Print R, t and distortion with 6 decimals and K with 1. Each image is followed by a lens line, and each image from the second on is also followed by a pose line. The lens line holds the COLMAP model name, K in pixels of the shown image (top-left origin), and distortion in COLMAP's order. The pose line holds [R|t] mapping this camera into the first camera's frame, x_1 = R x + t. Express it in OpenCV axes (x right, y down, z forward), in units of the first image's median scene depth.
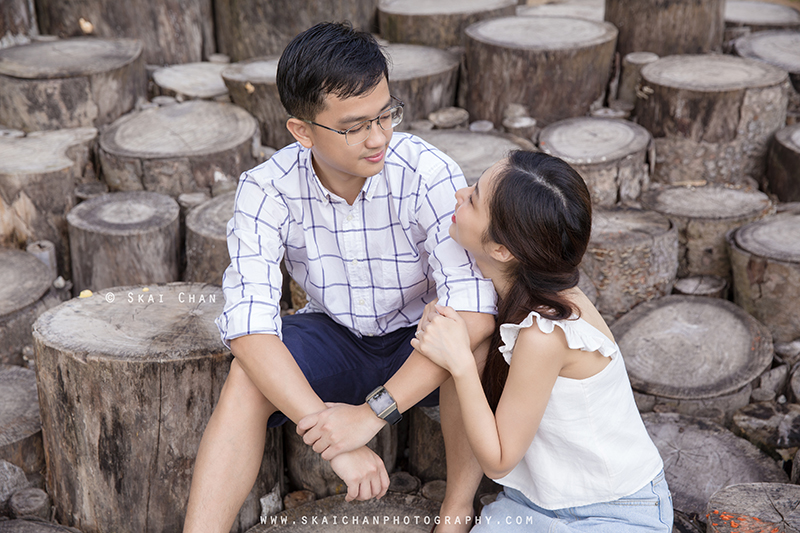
lens RADIAL K [[1206.0, 0, 403.7], [0, 1206.0, 264.3], [0, 0, 1]] dist [0.109062, 0.000000]
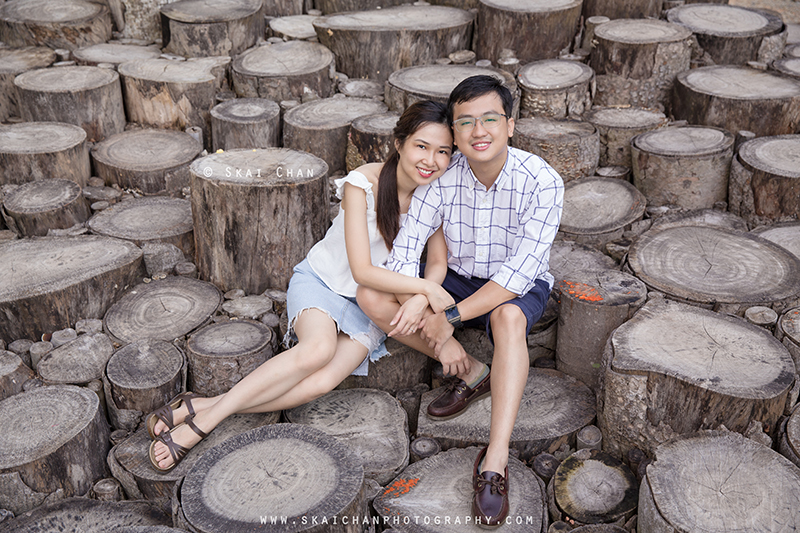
lens RADIAL K [[1042.0, 0, 397.2], [0, 1042.0, 271.0], [0, 0, 1]] dist [0.051699, 0.000000]
pose [[0.994827, 0.049332, -0.088798, 0.091143], [-0.042819, 0.996353, 0.073809, 0.053689], [0.092115, -0.069625, 0.993311, -0.325202]]
